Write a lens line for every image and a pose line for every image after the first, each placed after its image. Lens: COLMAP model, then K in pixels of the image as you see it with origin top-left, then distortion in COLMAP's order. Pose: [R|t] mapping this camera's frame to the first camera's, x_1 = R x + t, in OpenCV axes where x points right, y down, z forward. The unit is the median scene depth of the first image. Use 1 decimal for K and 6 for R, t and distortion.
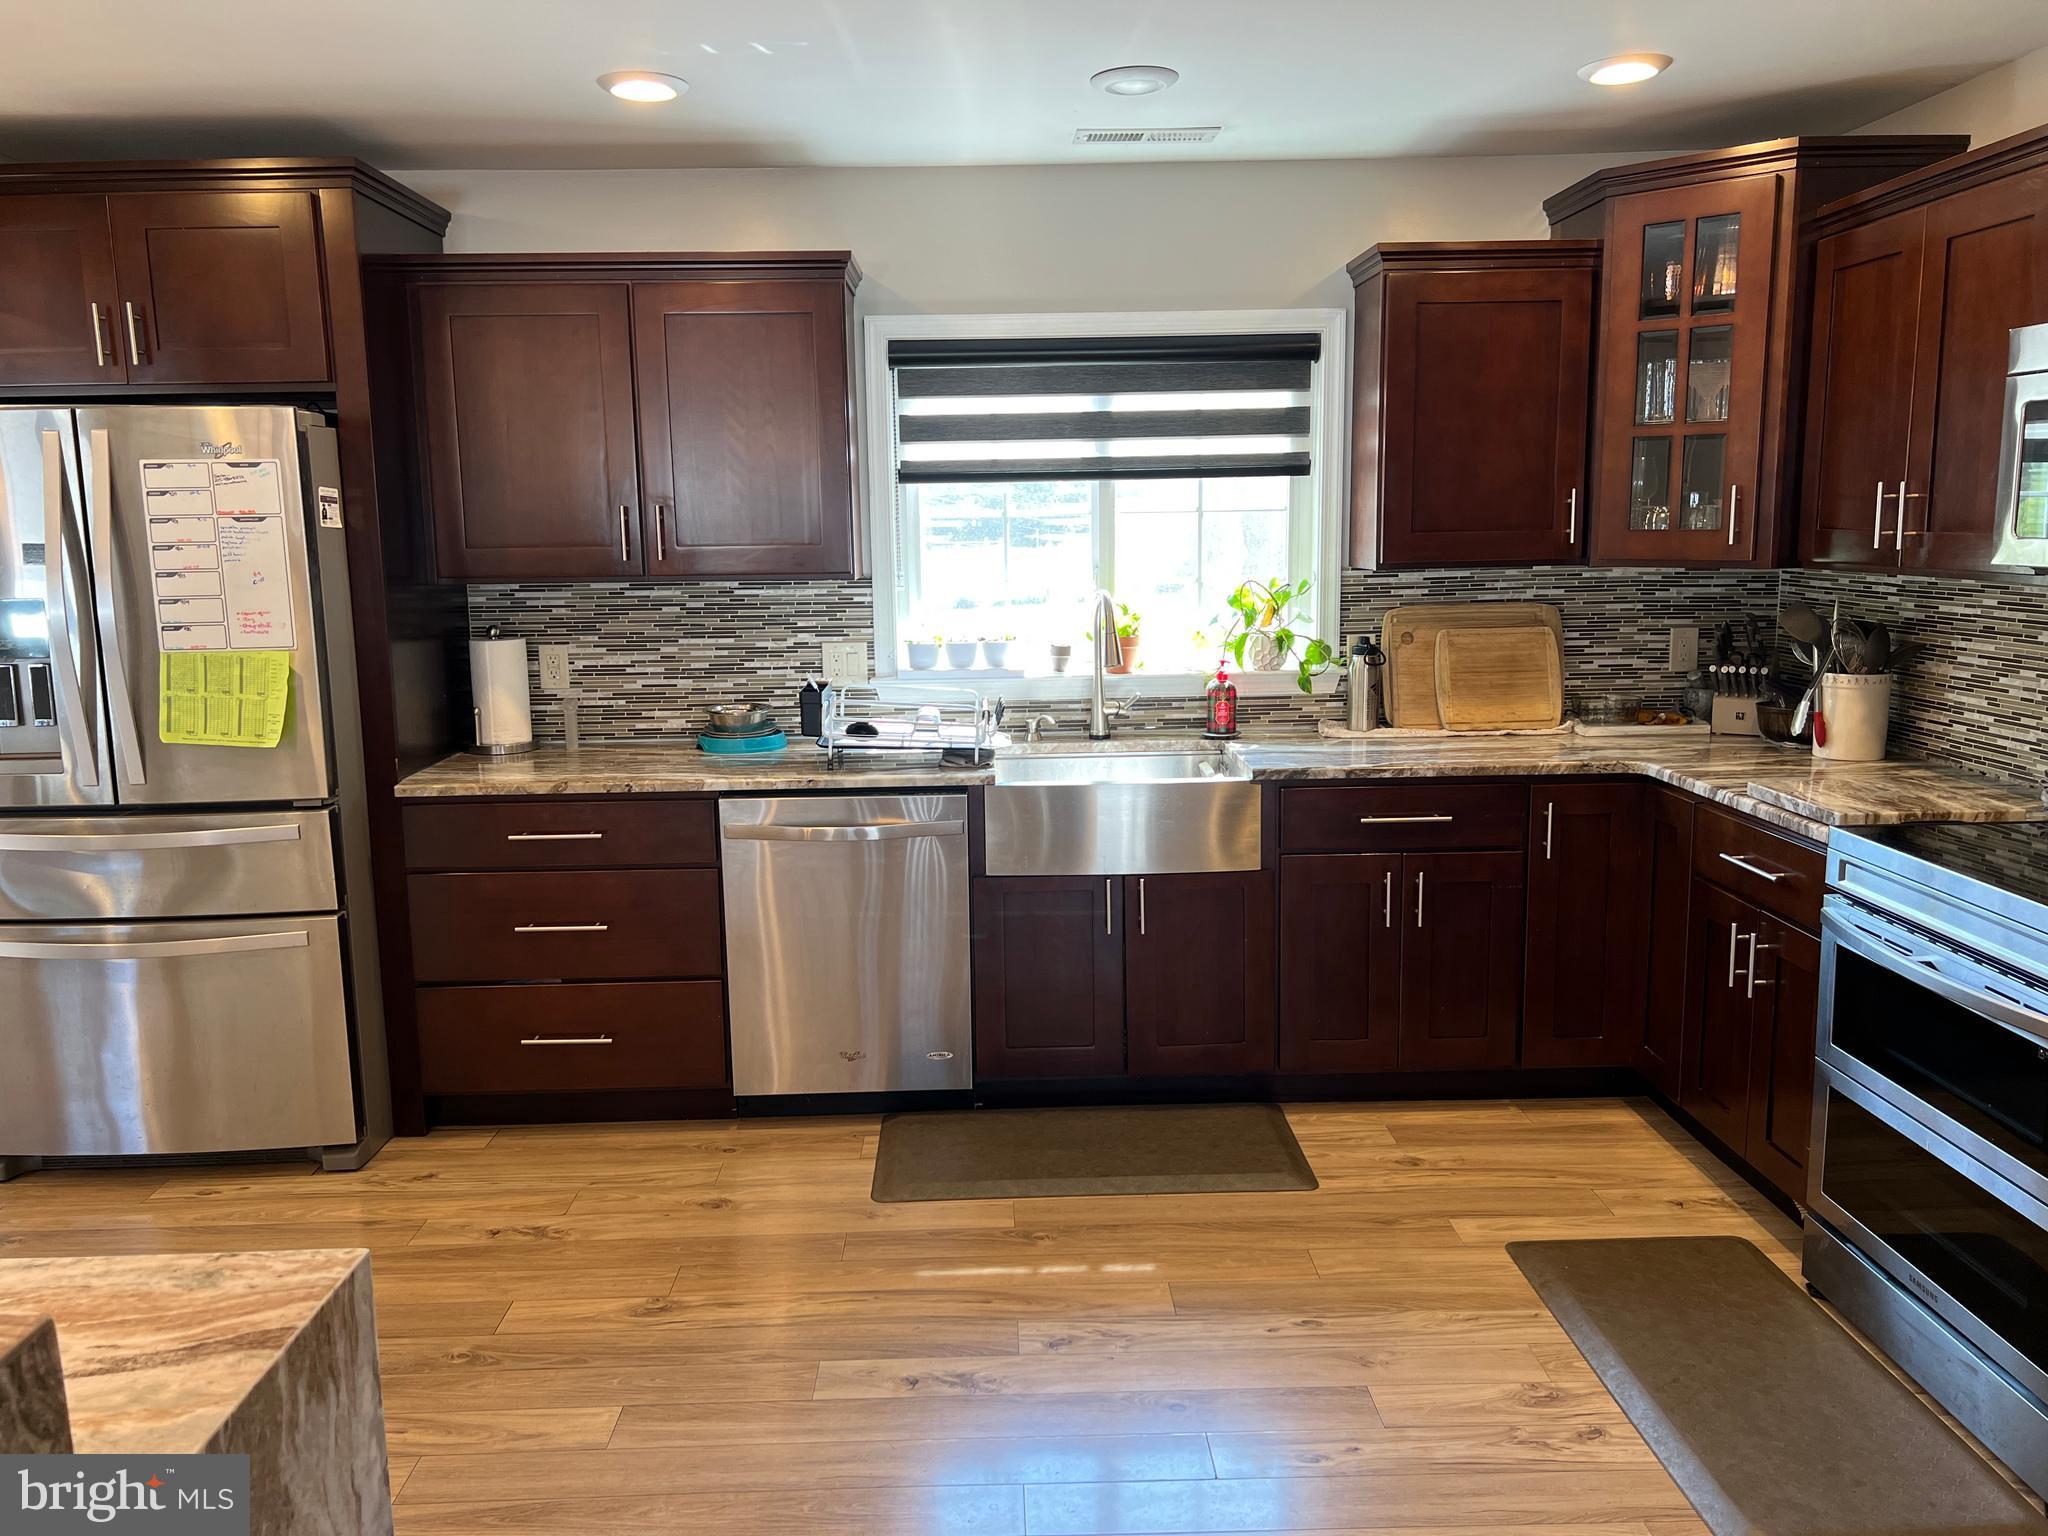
lens RADIAL K [[1538.0, 0, 1016.0], [0, 1538.0, 759.7], [0, 0, 1]] dist [0.063958, -0.073966]
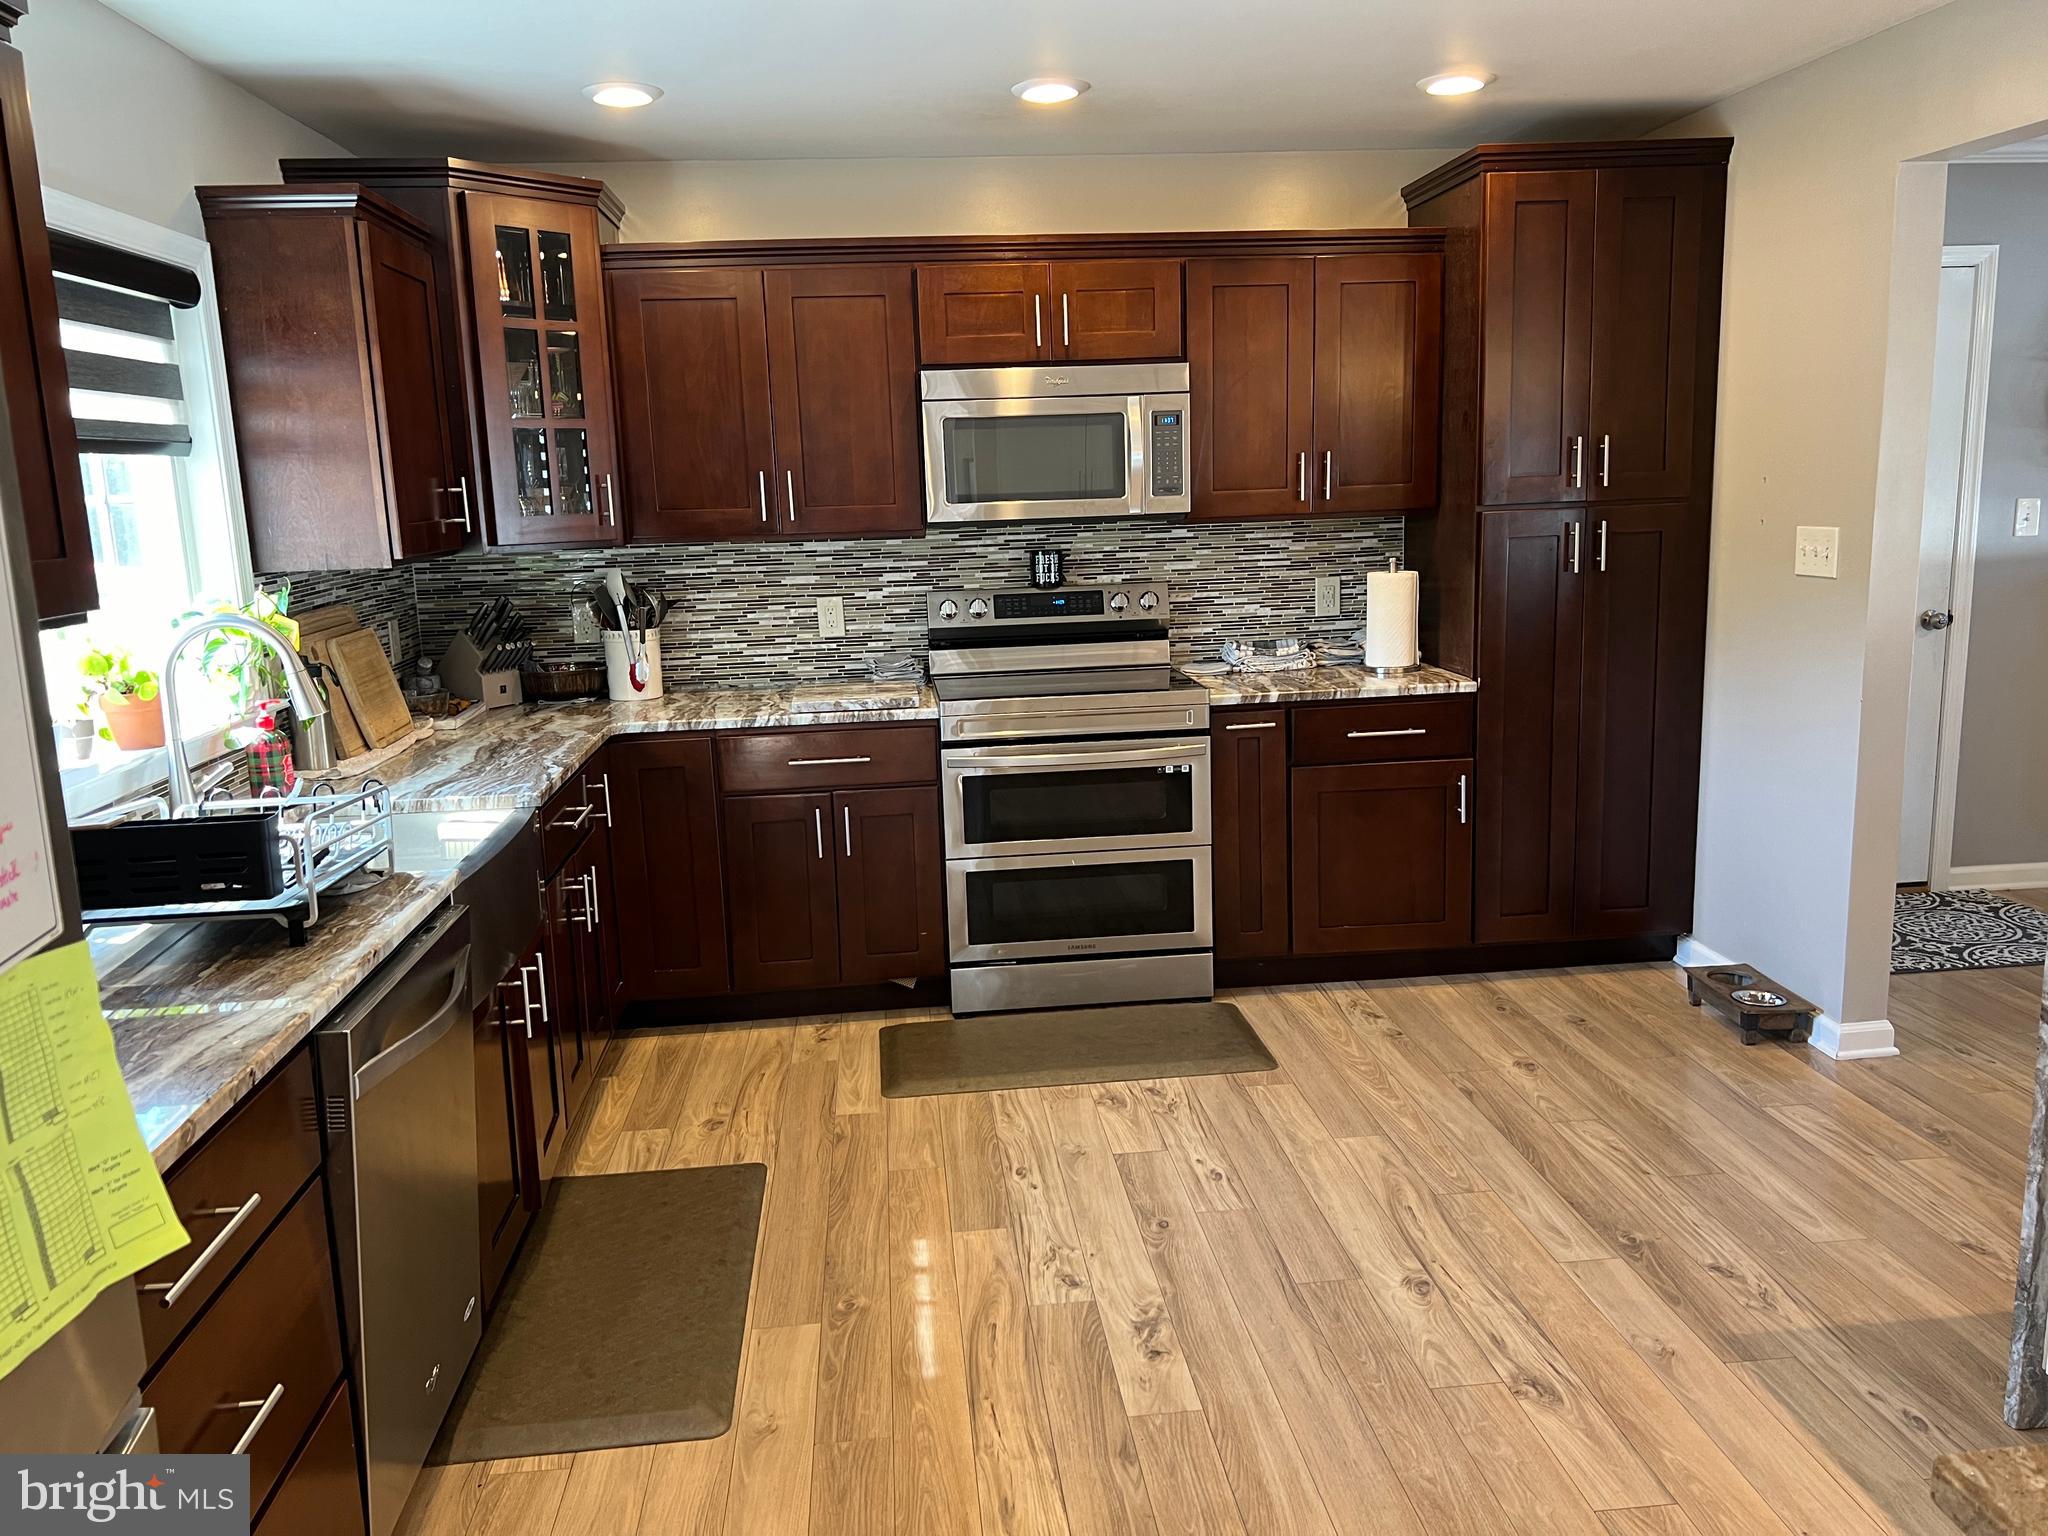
lens RADIAL K [[1538.0, 0, 1024.7], [0, 1538.0, 758.2], [0, 0, 1]] dist [0.063958, -0.073966]
pose [[-0.074131, -0.162892, 0.983855, -0.724311], [0.192695, 0.965637, 0.174395, -0.113490], [-0.978455, 0.202512, -0.040195, 0.782054]]
